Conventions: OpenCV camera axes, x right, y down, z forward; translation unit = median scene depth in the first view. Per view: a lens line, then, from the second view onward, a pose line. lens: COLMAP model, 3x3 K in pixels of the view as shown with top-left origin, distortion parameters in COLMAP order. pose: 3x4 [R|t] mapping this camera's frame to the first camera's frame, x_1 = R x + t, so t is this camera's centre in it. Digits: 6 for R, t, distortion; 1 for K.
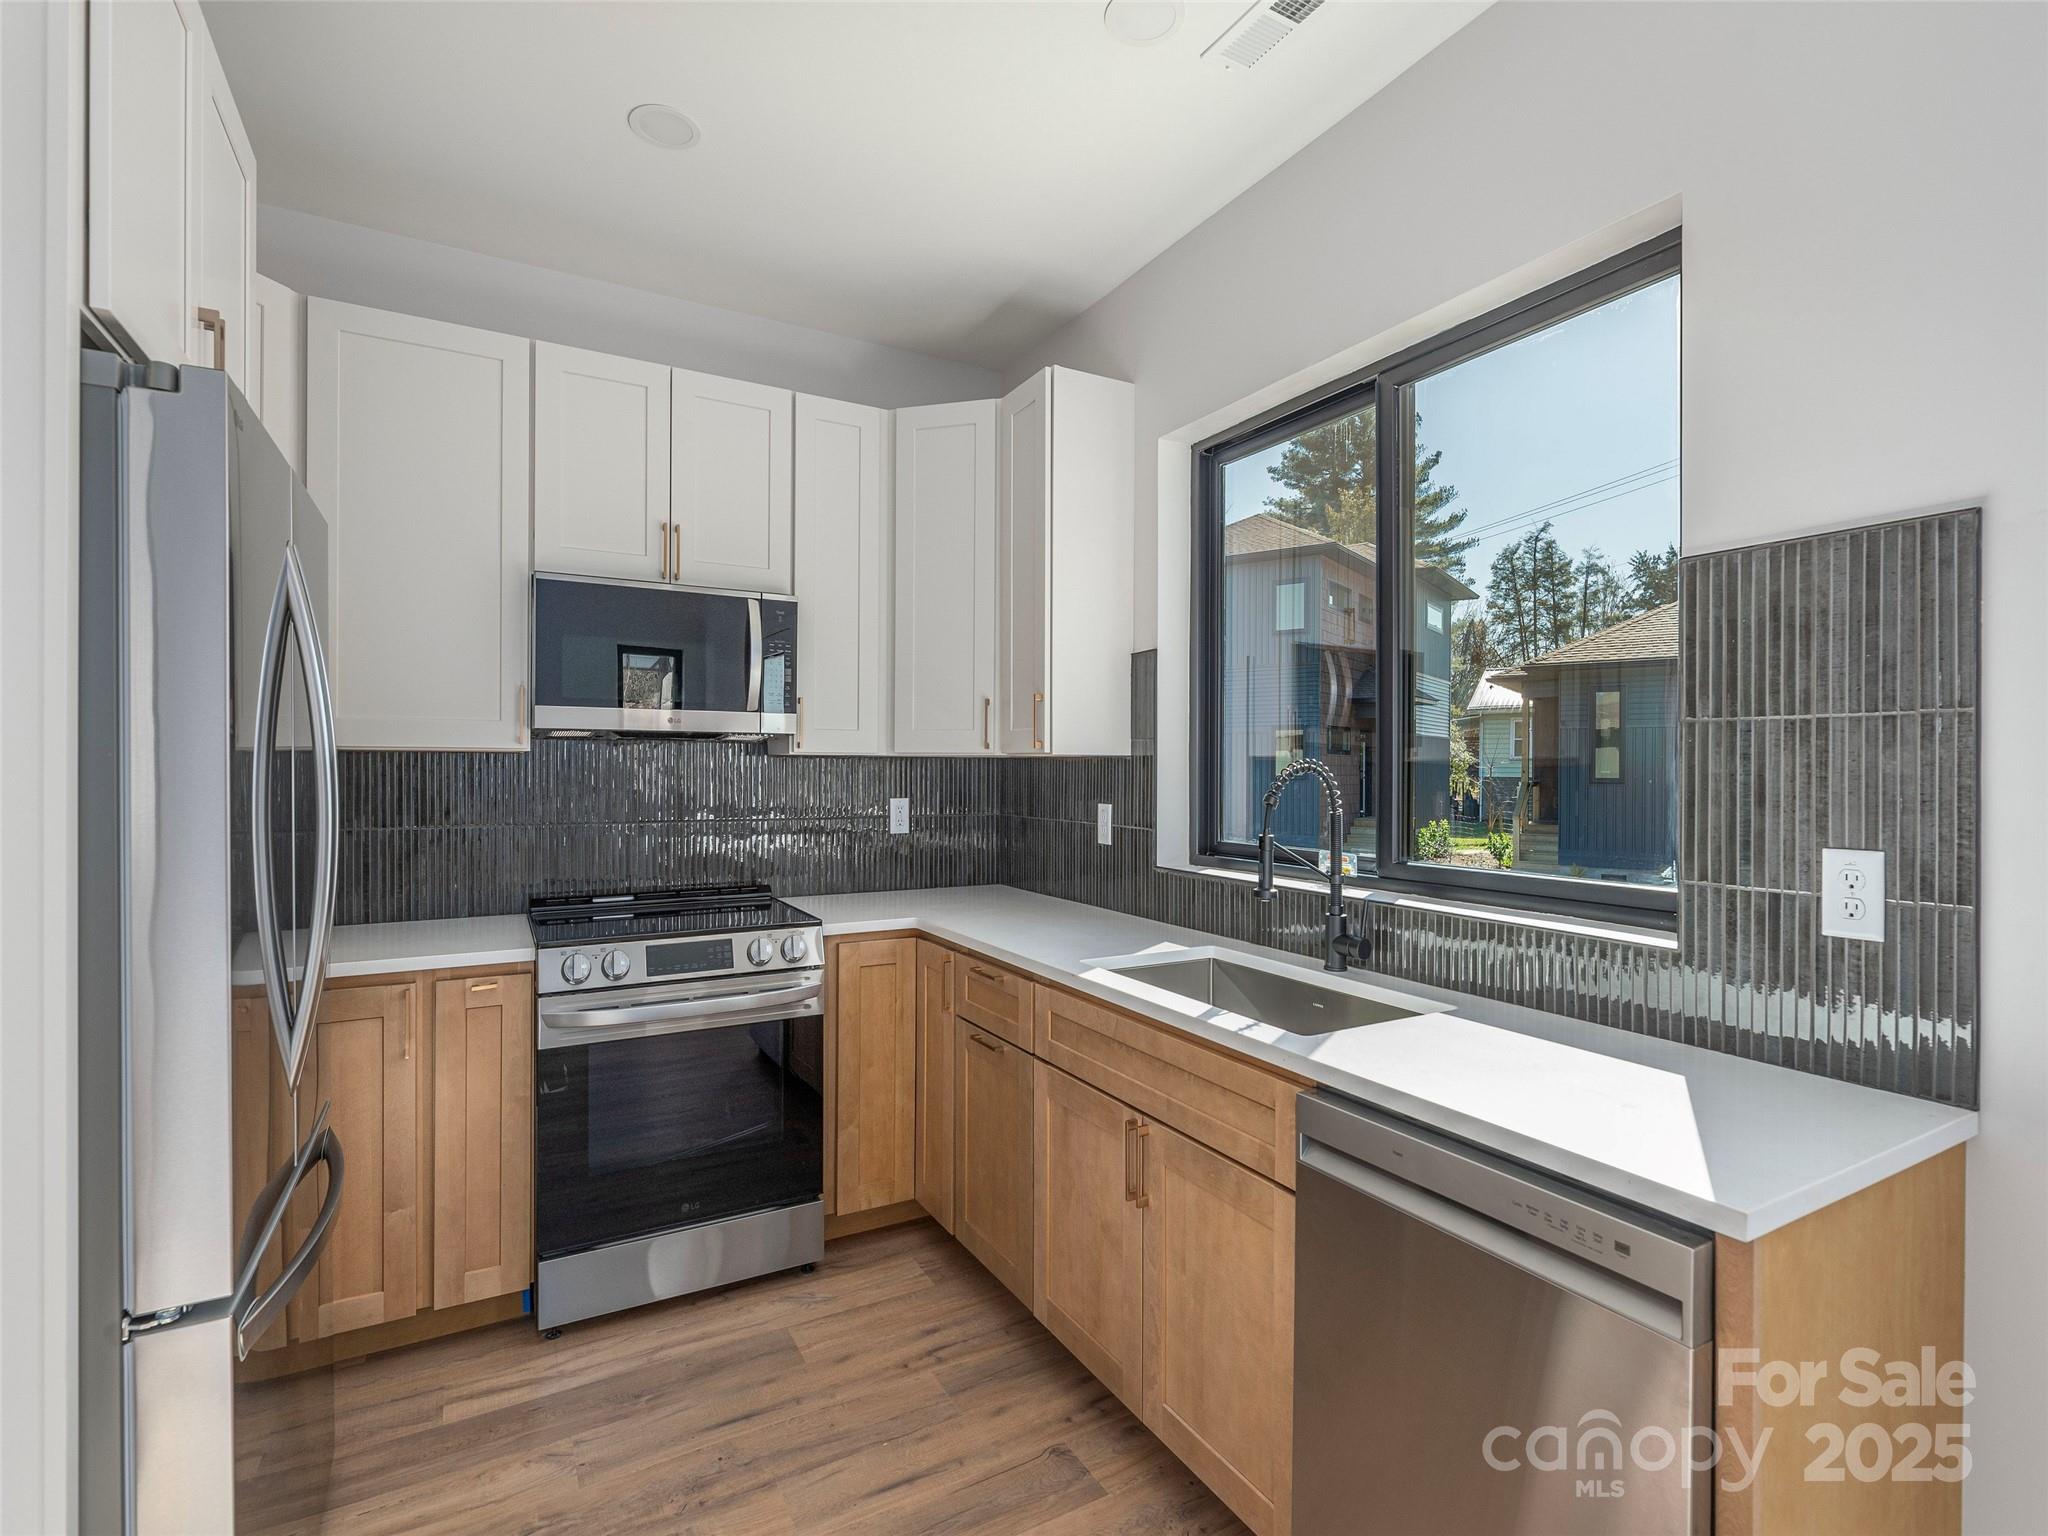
lens RADIAL K [[987.0, 0, 1018.1], [0, 987.0, 763.2], [0, 0, 1]] dist [-0.002794, -0.000269]
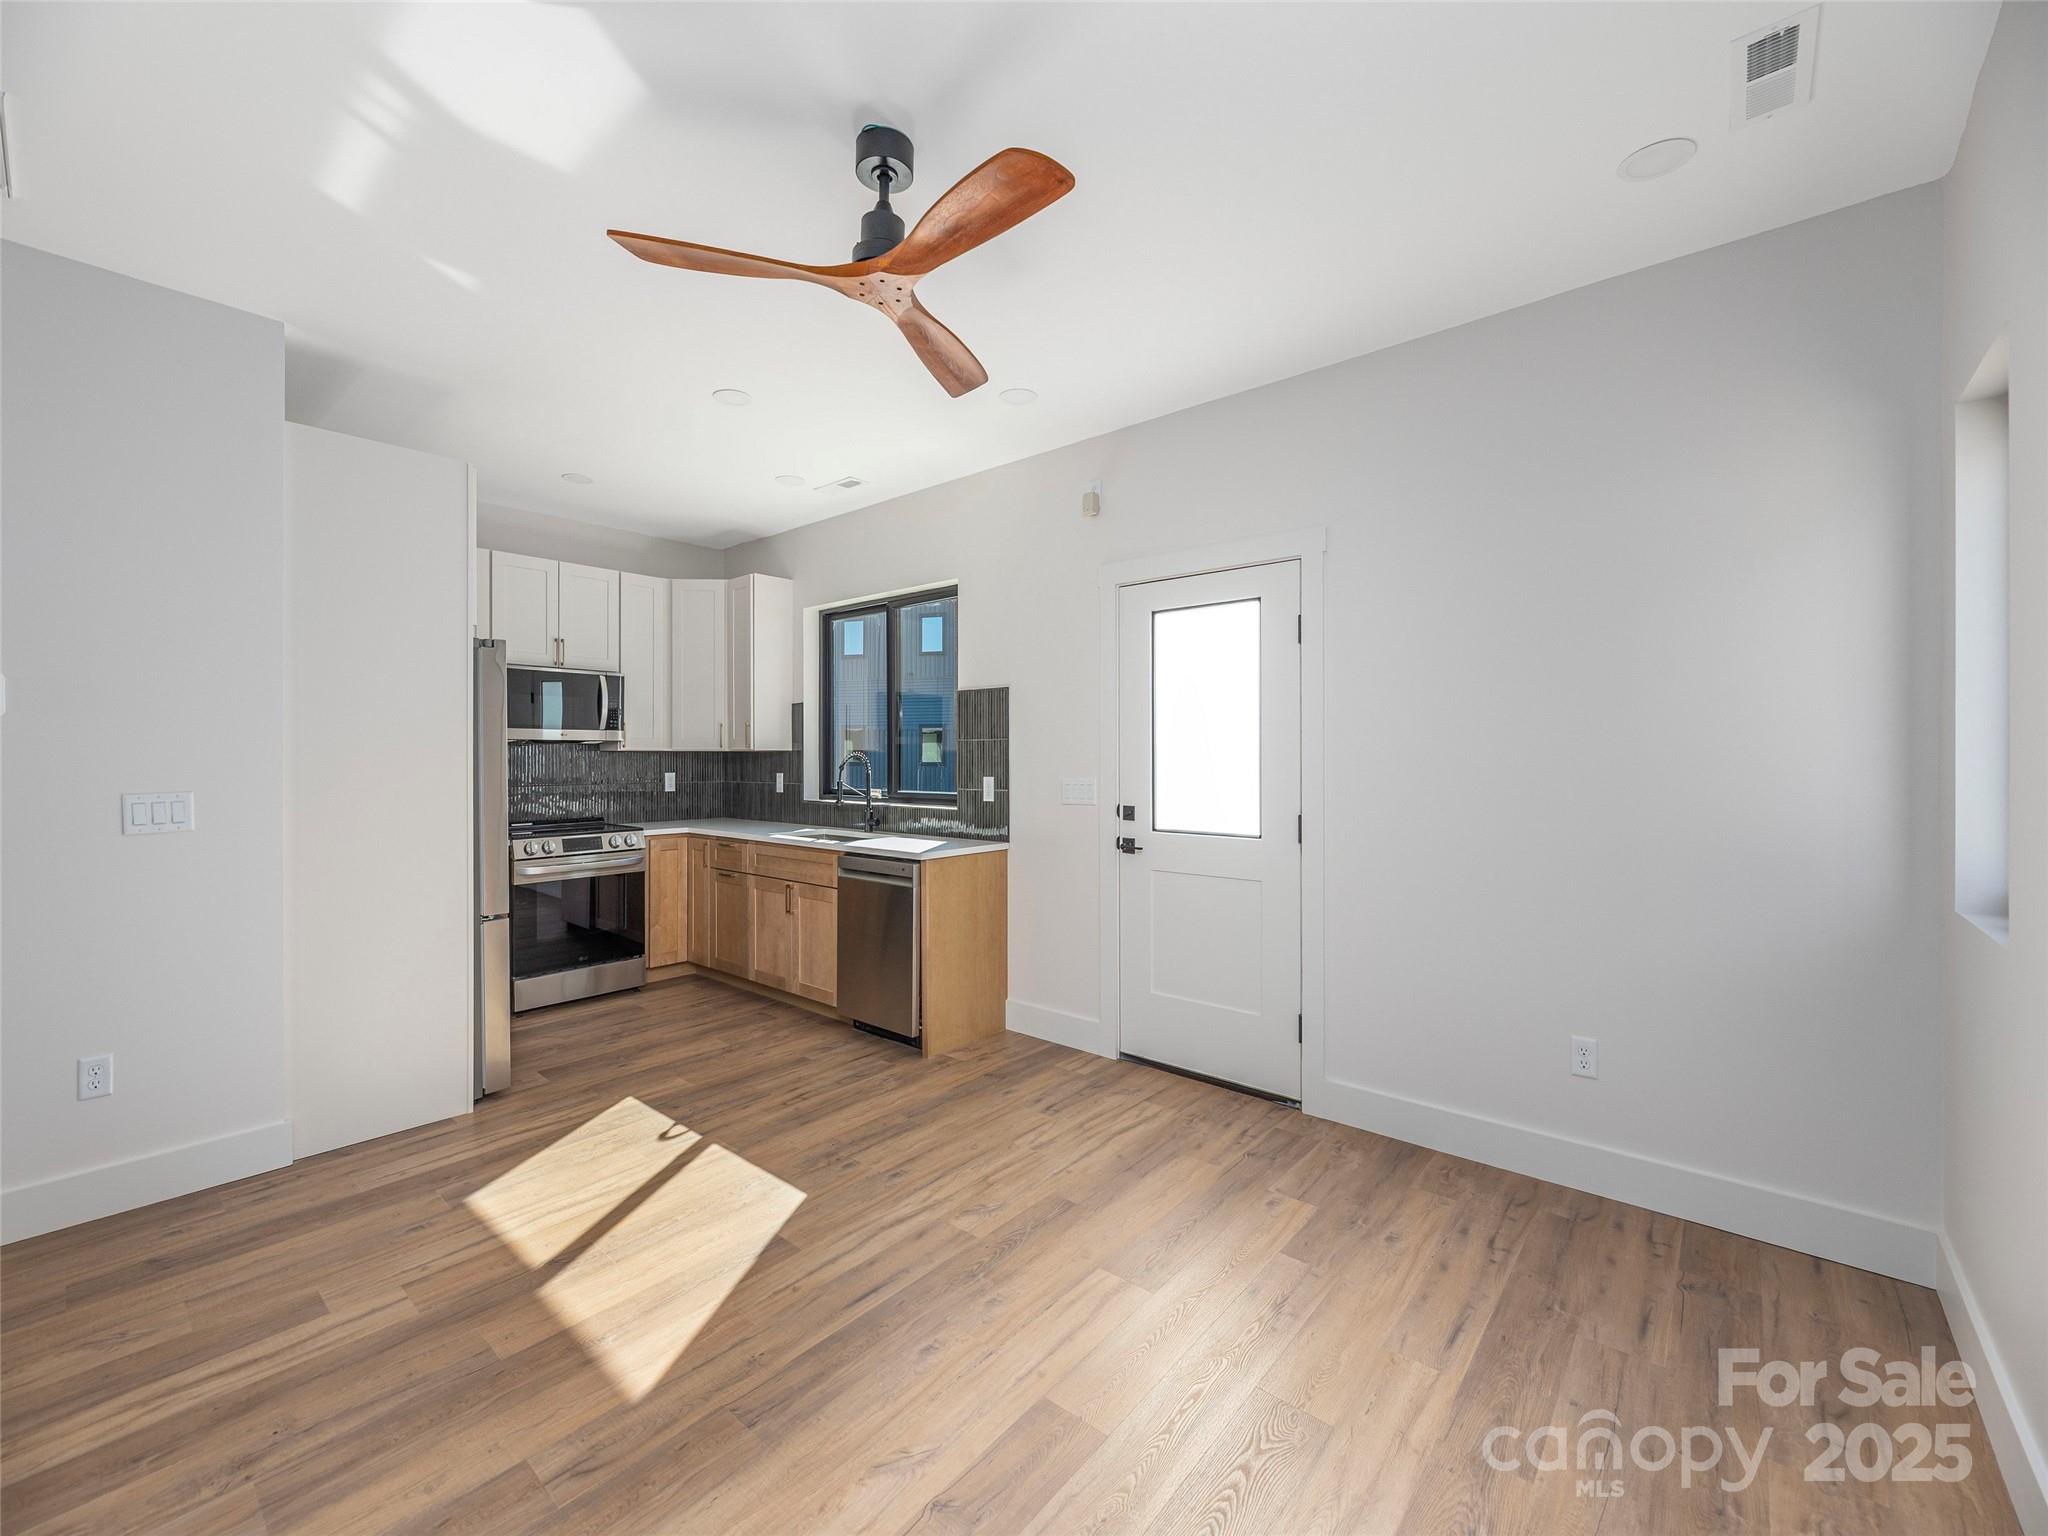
lens RADIAL K [[837.5, 0, 1007.4], [0, 837.5, 752.0], [0, 0, 1]] dist [-0.004586, -0.000727]
pose [[0.942927, -0.004340, 0.332971, -0.056642], [0.005391, 0.999983, -0.002233, 0.002324], [-0.332956, 0.003901, 0.942934, -0.964585]]
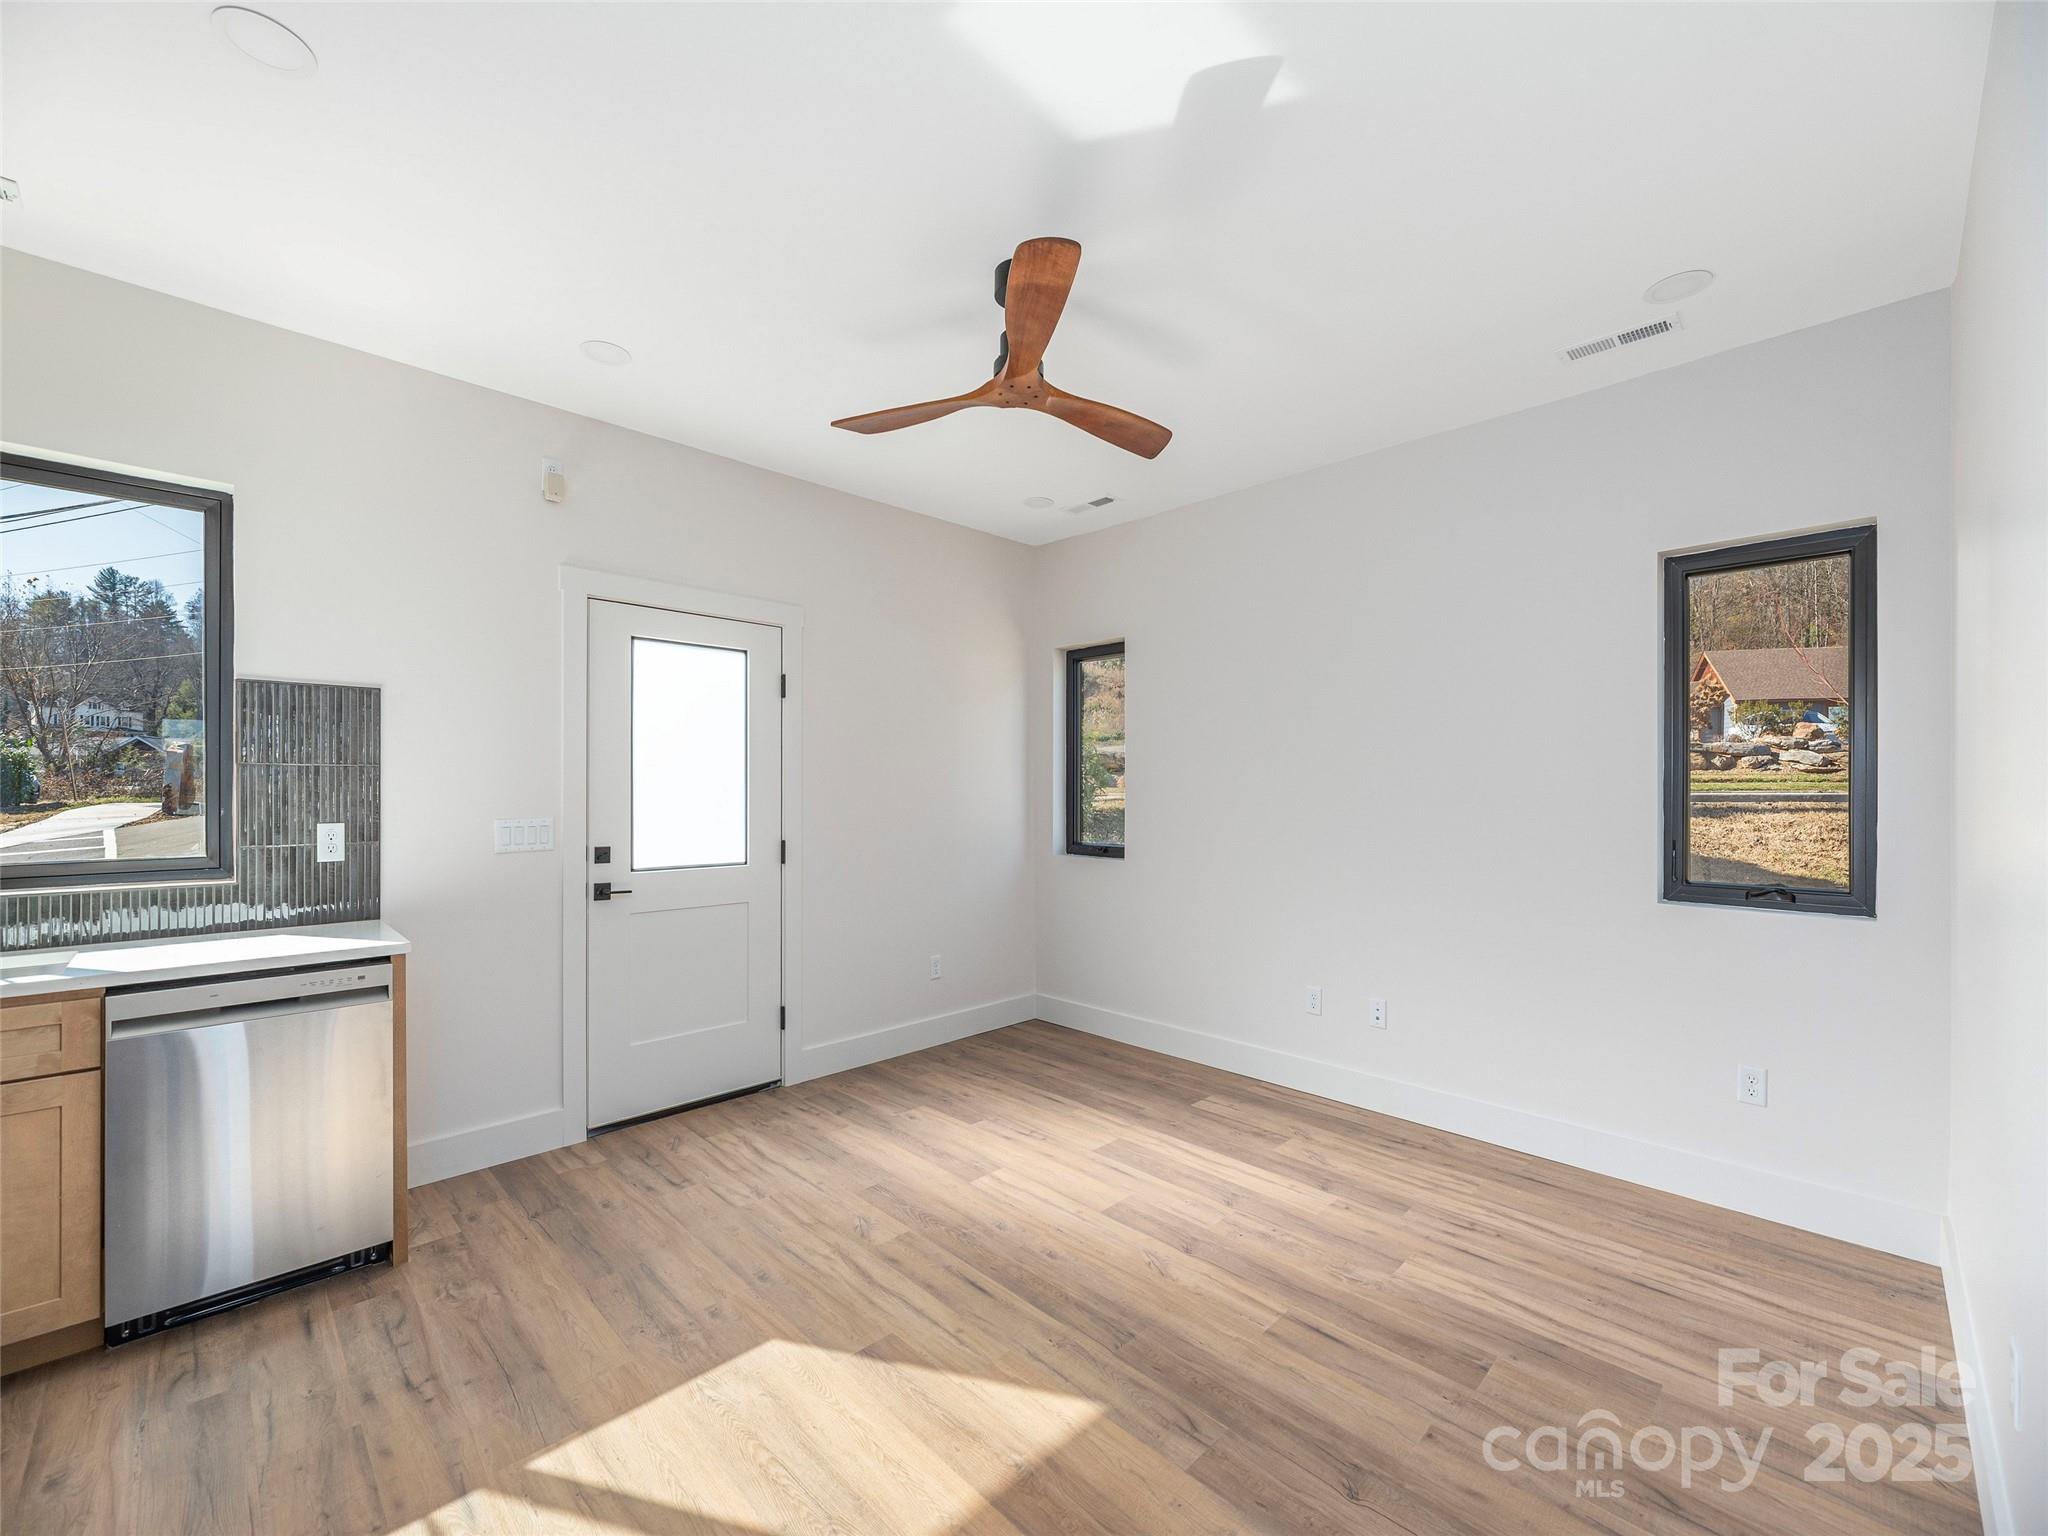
lens RADIAL K [[837.5, 0, 1016.6], [0, 837.5, 778.0], [0, 0, 1]] dist [-0.004586, -0.000727]
pose [[-0.256524, 0.010587, 0.966480, -0.737238], [-0.001763, 0.999933, -0.011422, 0.000210], [-0.966536, -0.004634, -0.256489, -0.029523]]
